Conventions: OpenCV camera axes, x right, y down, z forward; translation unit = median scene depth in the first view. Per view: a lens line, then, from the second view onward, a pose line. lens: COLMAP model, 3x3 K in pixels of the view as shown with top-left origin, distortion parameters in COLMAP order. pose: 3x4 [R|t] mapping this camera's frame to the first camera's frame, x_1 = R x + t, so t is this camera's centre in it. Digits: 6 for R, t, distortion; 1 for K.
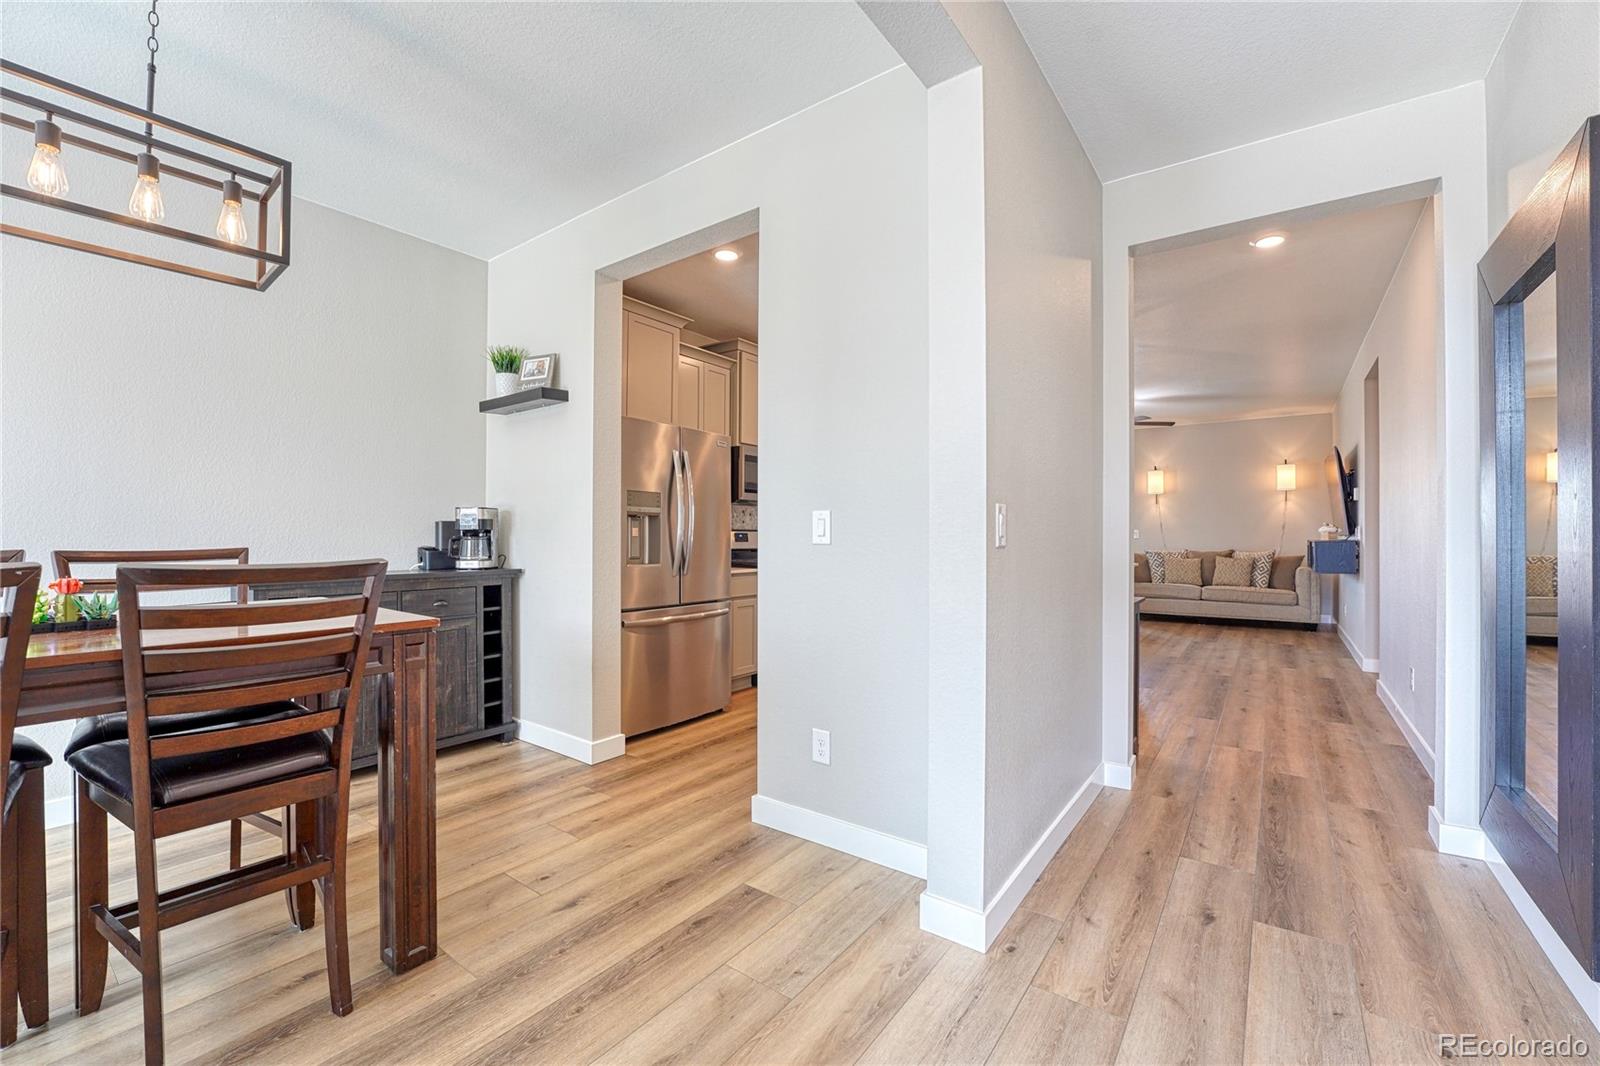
lens RADIAL K [[653.5, 0, 805.8], [0, 653.5, 533.9], [0, 0, 1]] dist [-0.023084, 0.000538]
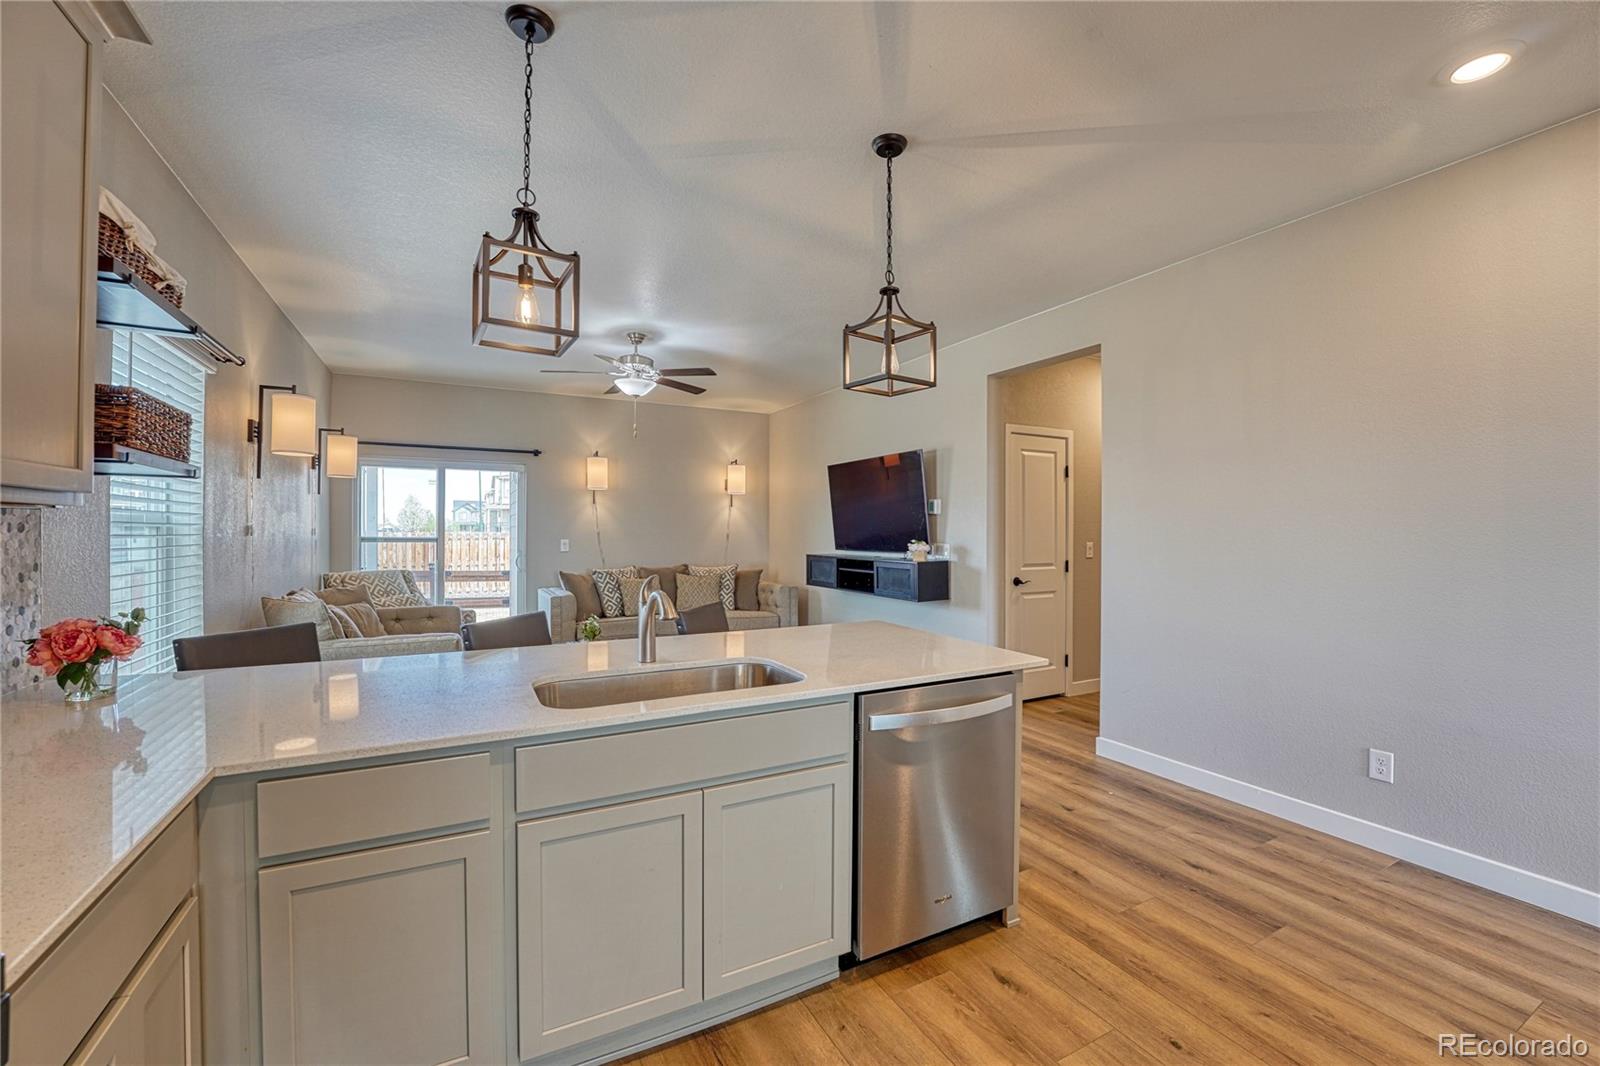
lens RADIAL K [[653.5, 0, 805.8], [0, 653.5, 533.9], [0, 0, 1]] dist [-0.023084, 0.000538]
pose [[0.437994, -0.003780, 0.898970, -0.014810], [-0.004873, 0.999966, 0.006579, -0.029852], [-0.898965, -0.007262, 0.437961, 0.767177]]
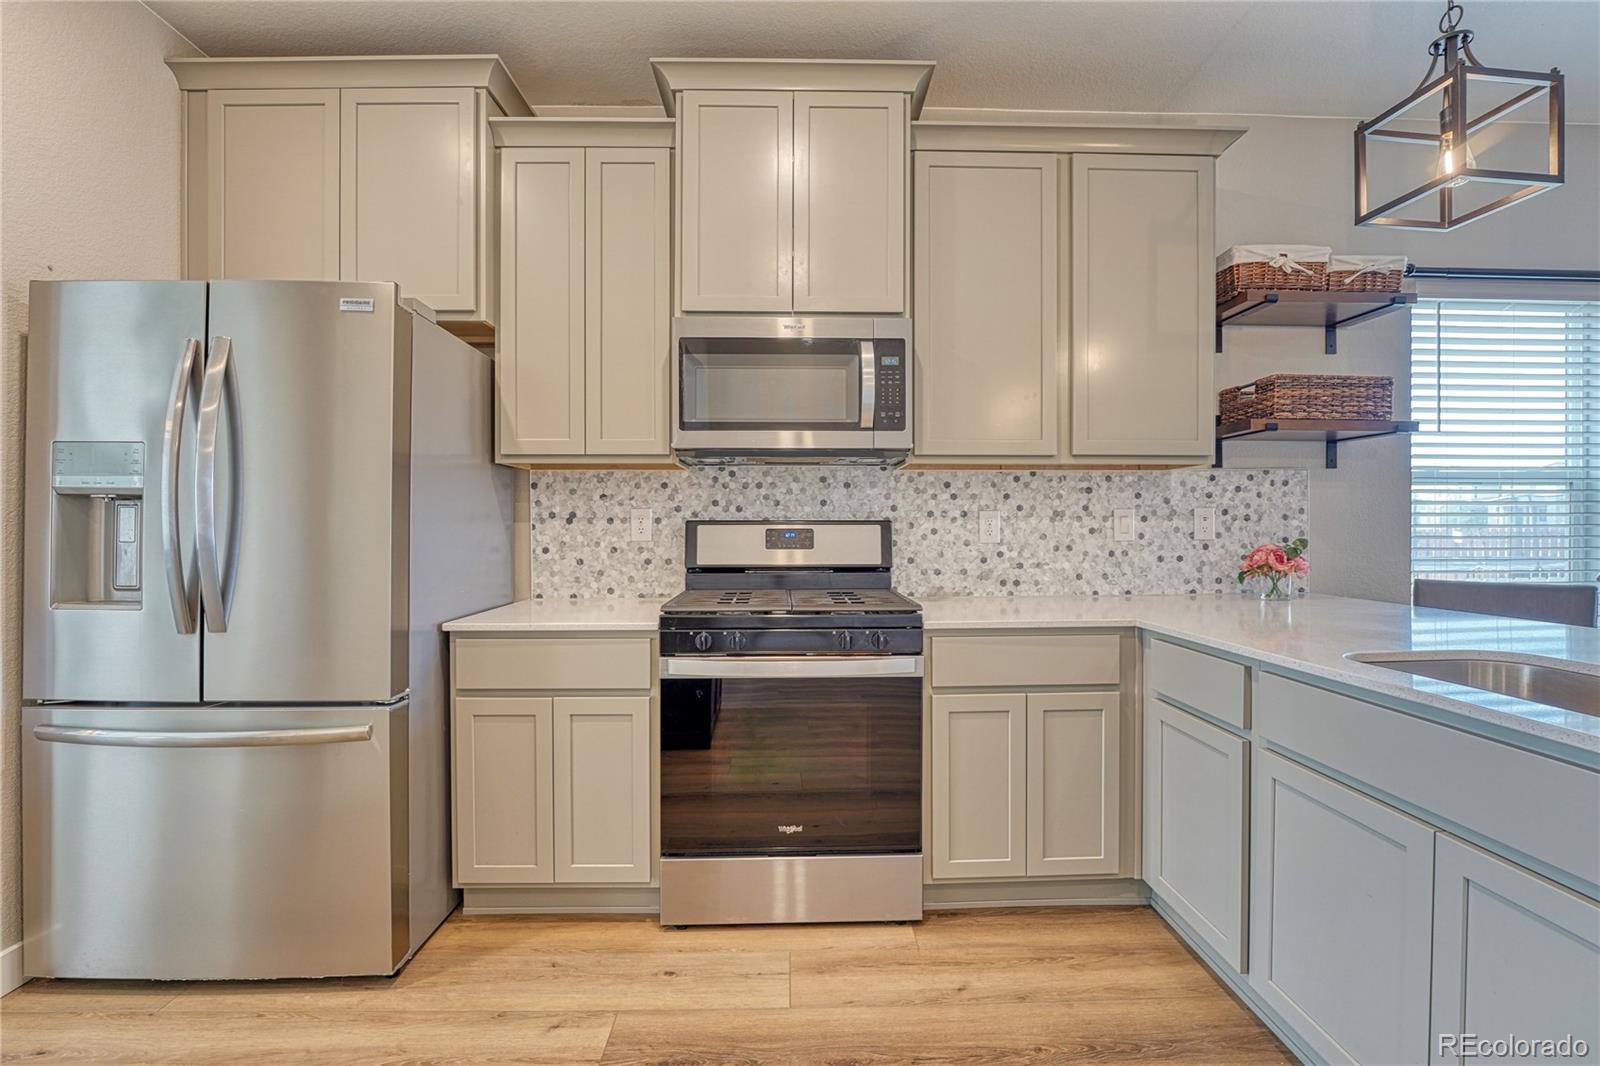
lens RADIAL K [[705.1, 0, 803.8], [0, 705.1, 532.9], [0, 0, 1]] dist [-0.021566, 0.000341]
pose [[0.606661, 0.002572, -0.794957, 0.261263], [0.006744, 0.999942, 0.008382, -0.002005], [0.794932, -0.010446, 0.606608, 0.677755]]
